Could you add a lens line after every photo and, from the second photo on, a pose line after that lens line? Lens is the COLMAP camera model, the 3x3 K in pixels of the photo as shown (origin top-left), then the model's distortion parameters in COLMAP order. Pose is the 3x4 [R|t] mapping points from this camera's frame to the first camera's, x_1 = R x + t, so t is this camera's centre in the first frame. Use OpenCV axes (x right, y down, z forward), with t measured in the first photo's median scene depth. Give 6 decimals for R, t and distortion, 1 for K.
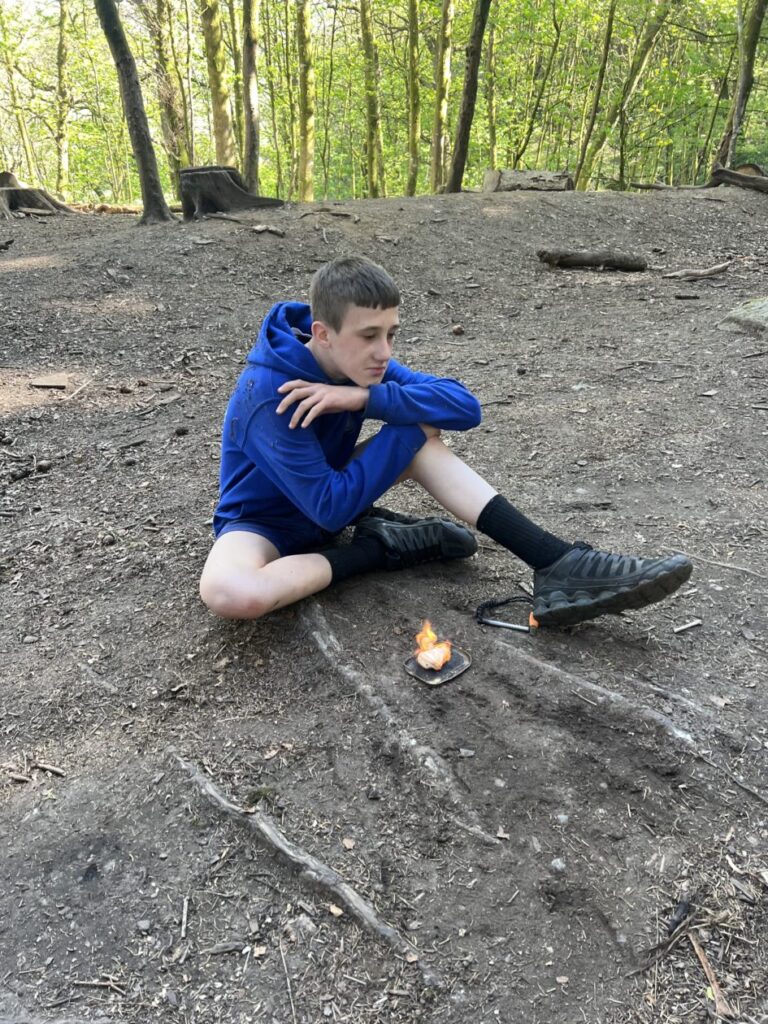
lens RADIAL K [[770.5, 0, 379.5], [0, 770.5, 509.9], [0, 0, 1]] dist [0.048297, -0.055382]
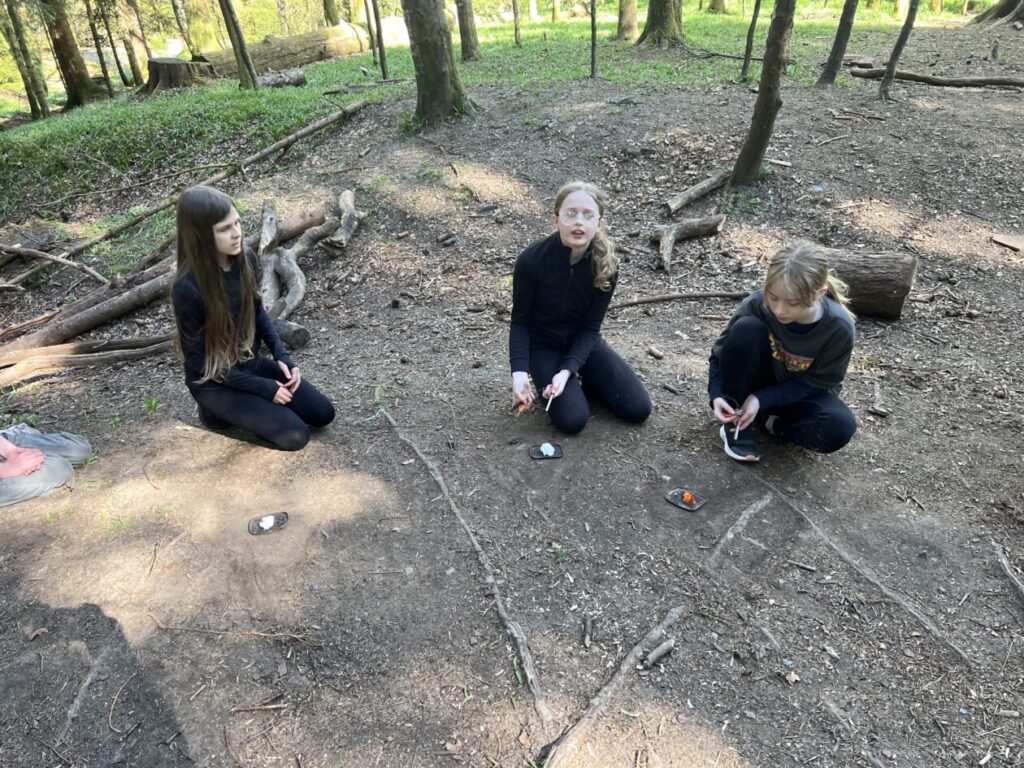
lens RADIAL K [[770.5, 0, 509.6], [0, 770.5, 381.1], [0, 0, 1]] dist [0.048297, -0.055382]
pose [[0.567955, 0.455586, -0.685470, 0.081019], [-0.372109, 0.884988, 0.279876, -0.038926], [0.734140, 0.096113, 0.672161, -0.501684]]
